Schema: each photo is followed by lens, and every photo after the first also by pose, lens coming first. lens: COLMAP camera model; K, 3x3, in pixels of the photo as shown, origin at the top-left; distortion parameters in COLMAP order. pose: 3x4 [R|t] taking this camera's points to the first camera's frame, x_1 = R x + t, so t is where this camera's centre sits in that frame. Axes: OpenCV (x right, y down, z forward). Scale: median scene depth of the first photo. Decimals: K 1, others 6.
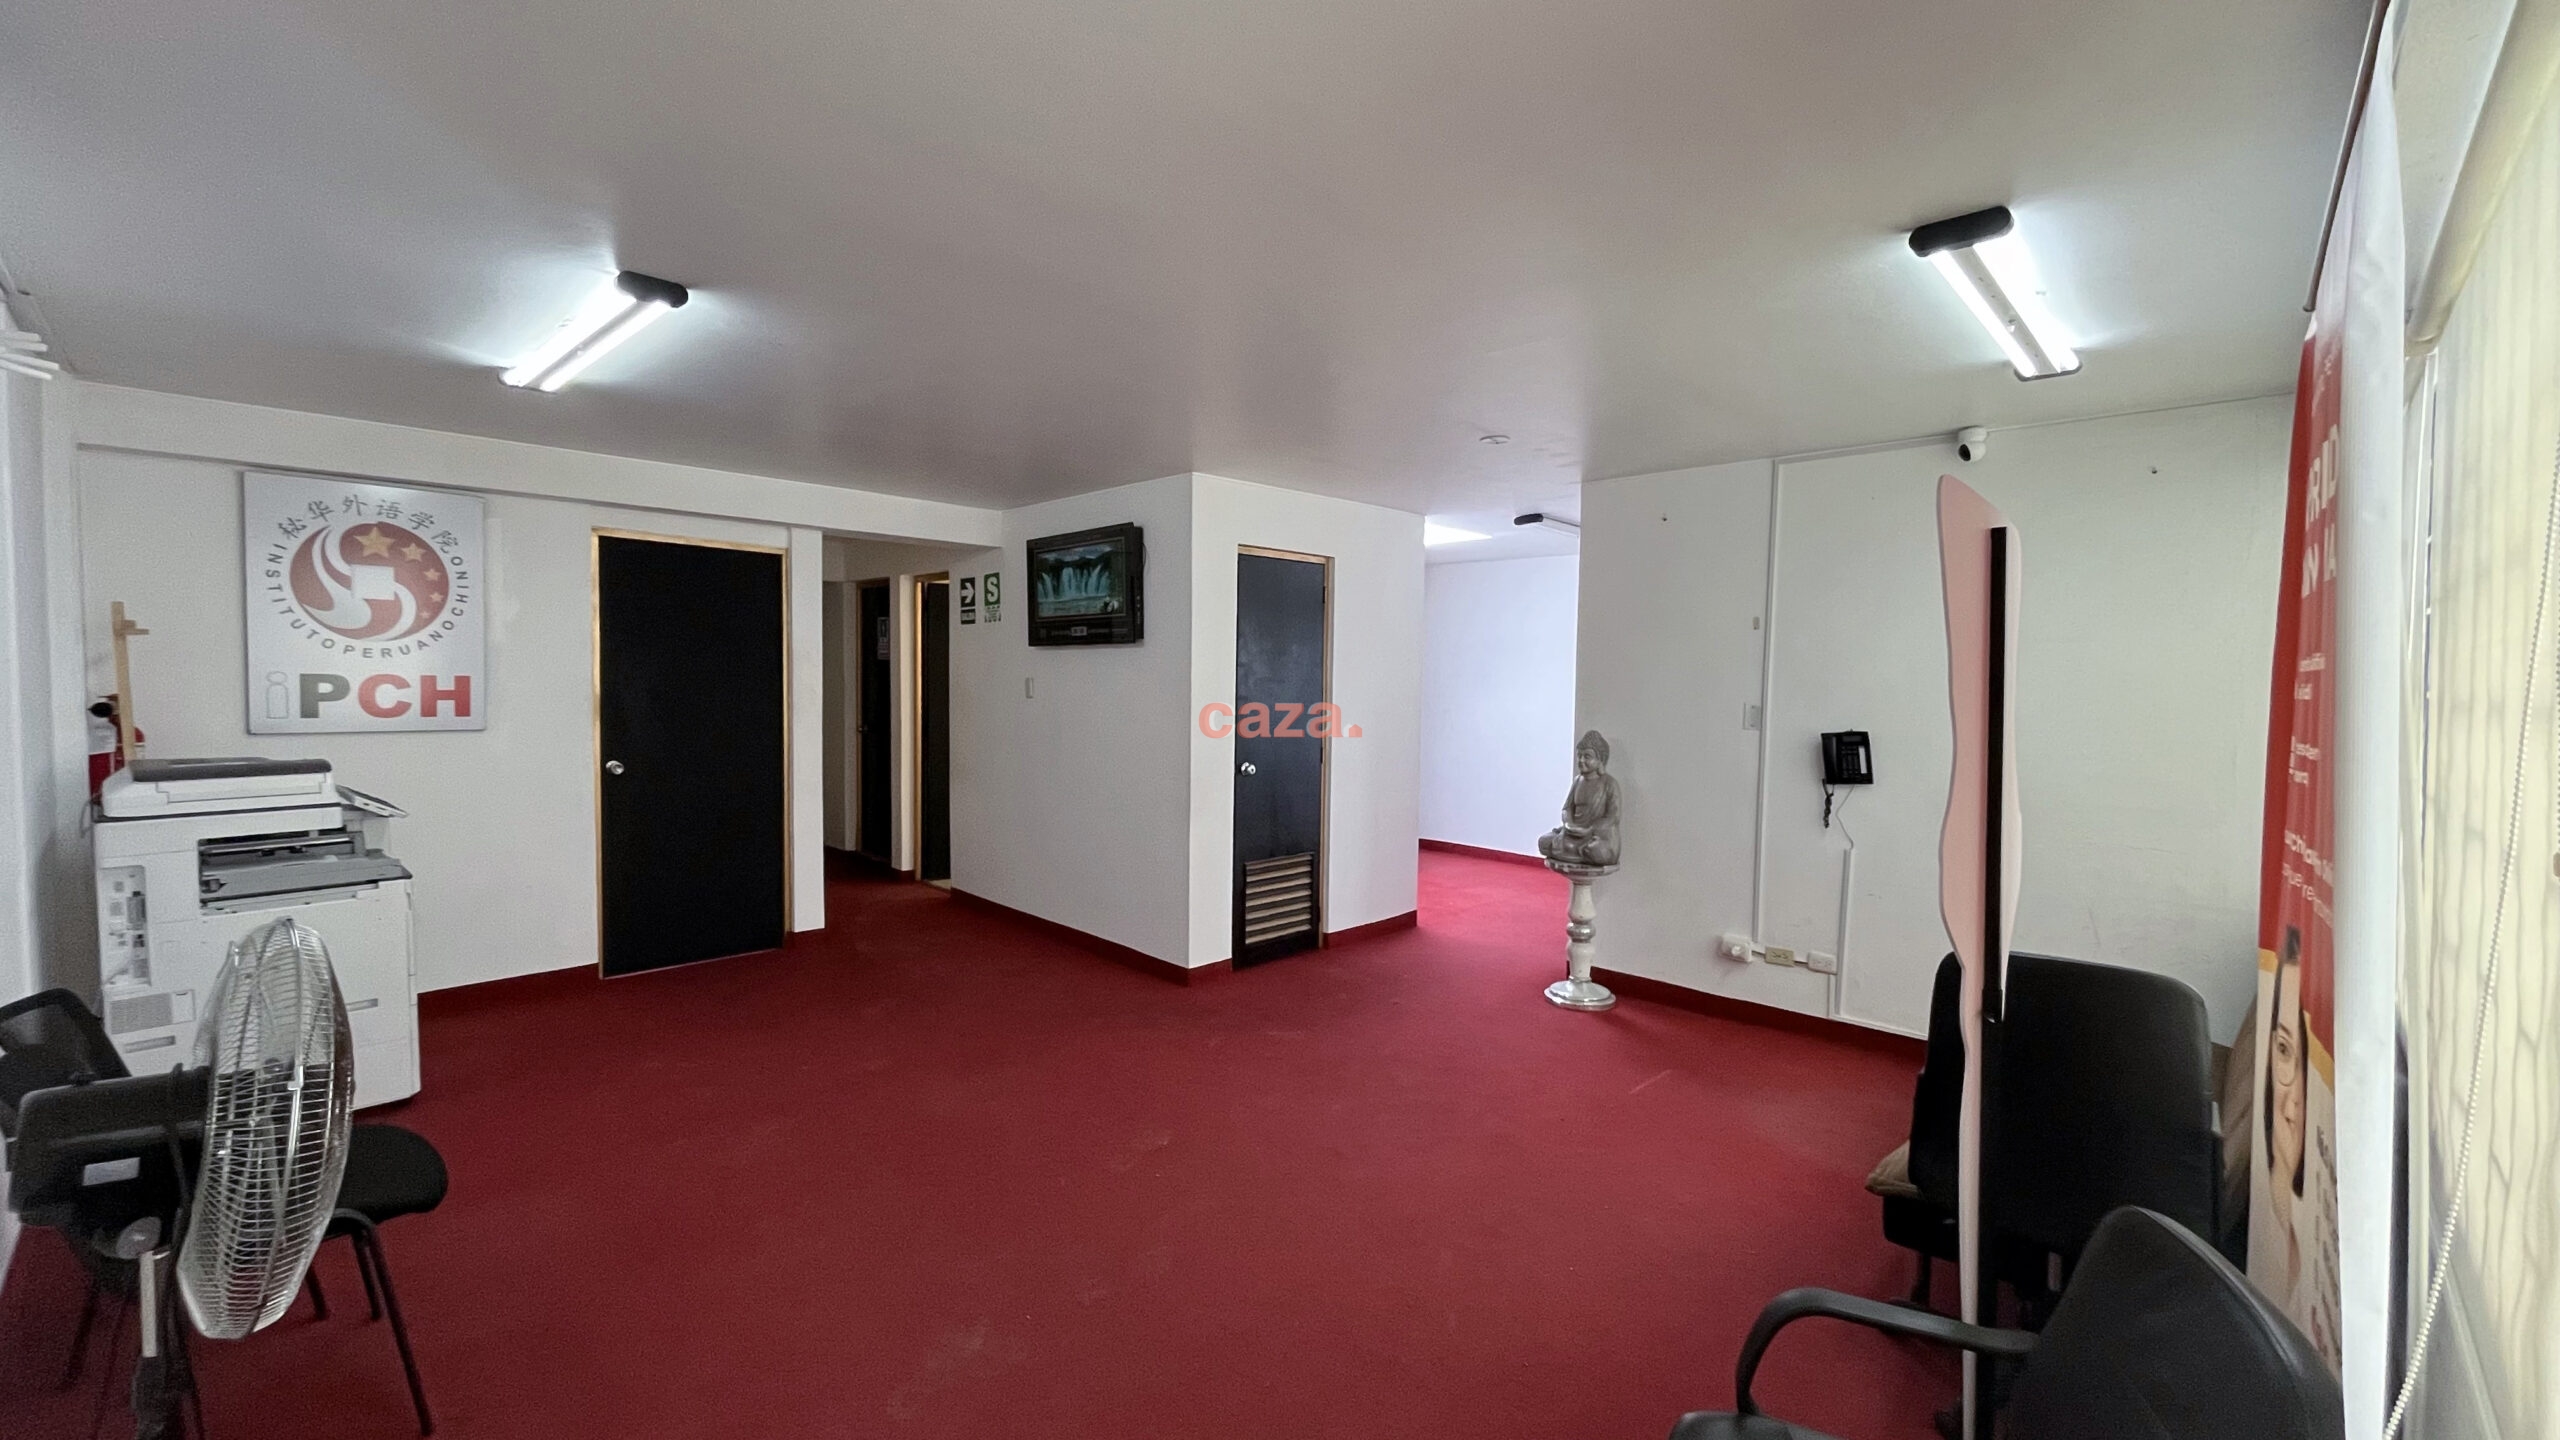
lens RADIAL K [[1035.1, 0, 1280.0], [0, 1035.1, 720.0], [0, 0, 1]] dist [-0.000194, -0.000978]
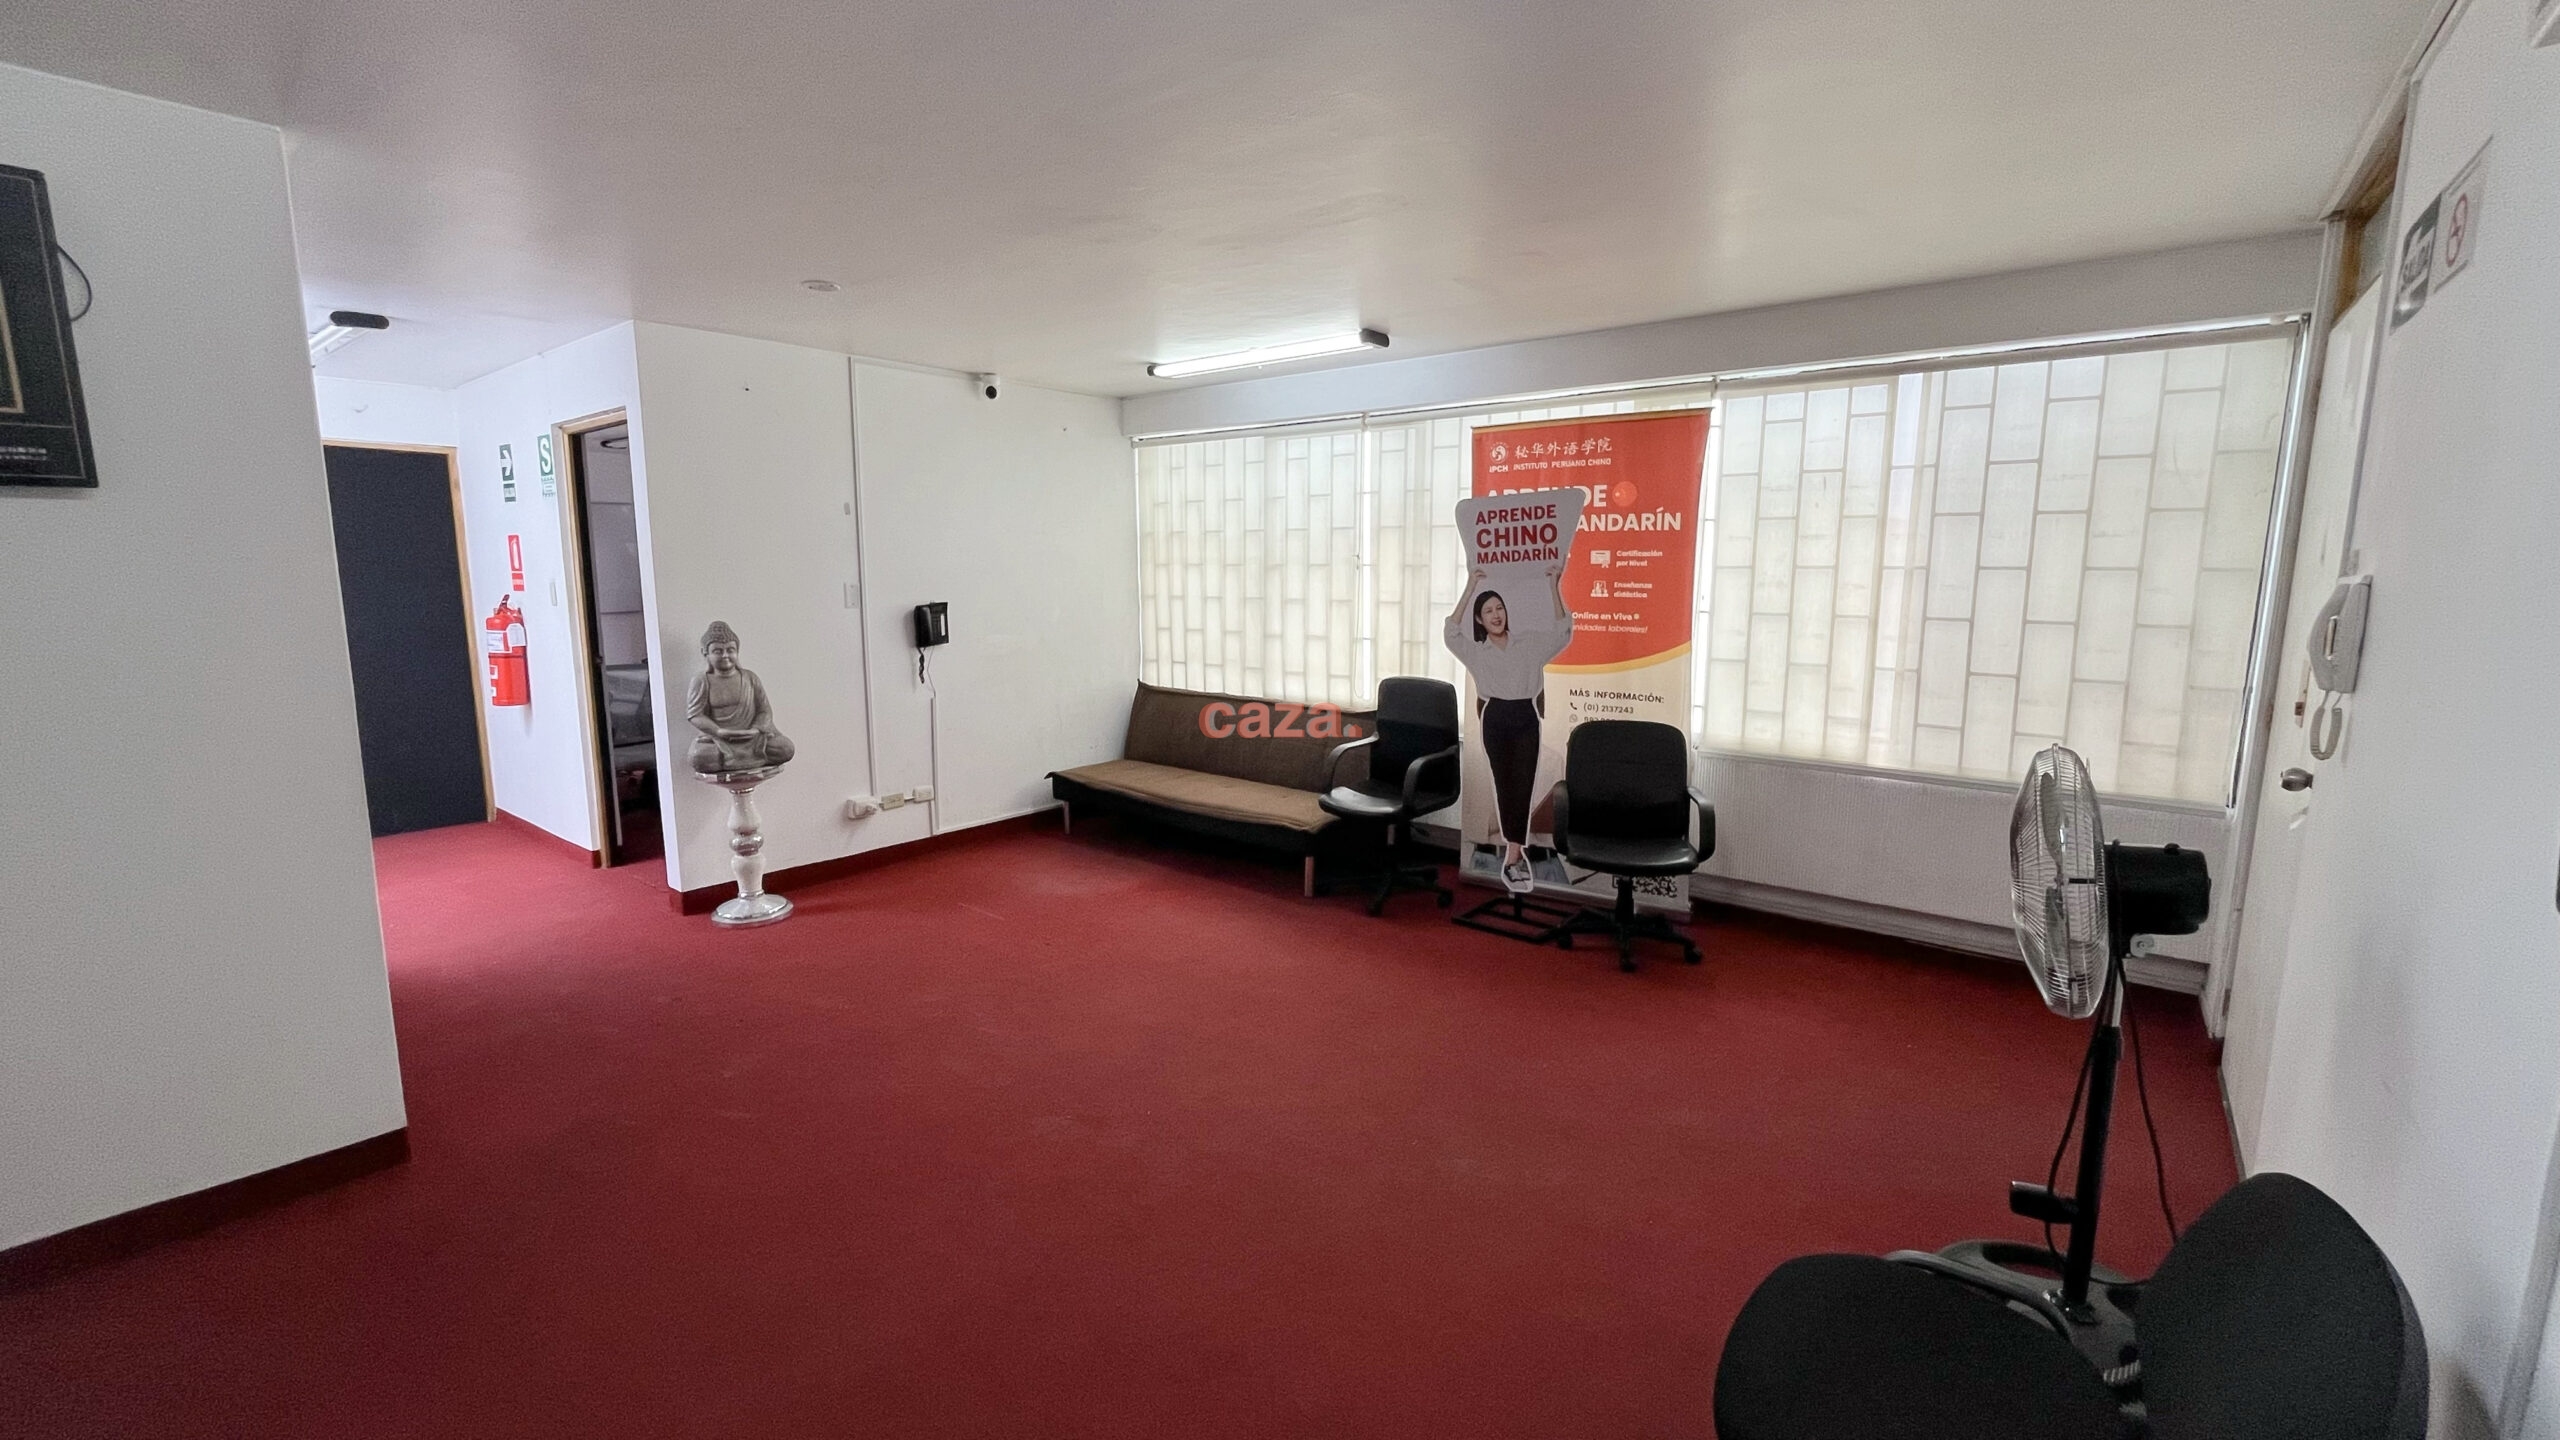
lens RADIAL K [[1035.1, 0, 1280.0], [0, 1035.1, 720.0], [0, 0, 1]] dist [-0.000194, -0.000978]
pose [[-0.091737, -0.158533, 0.983083, -0.695870], [0.048104, 0.985387, 0.163394, -0.030984], [-0.994621, 0.062280, -0.082771, 0.665742]]
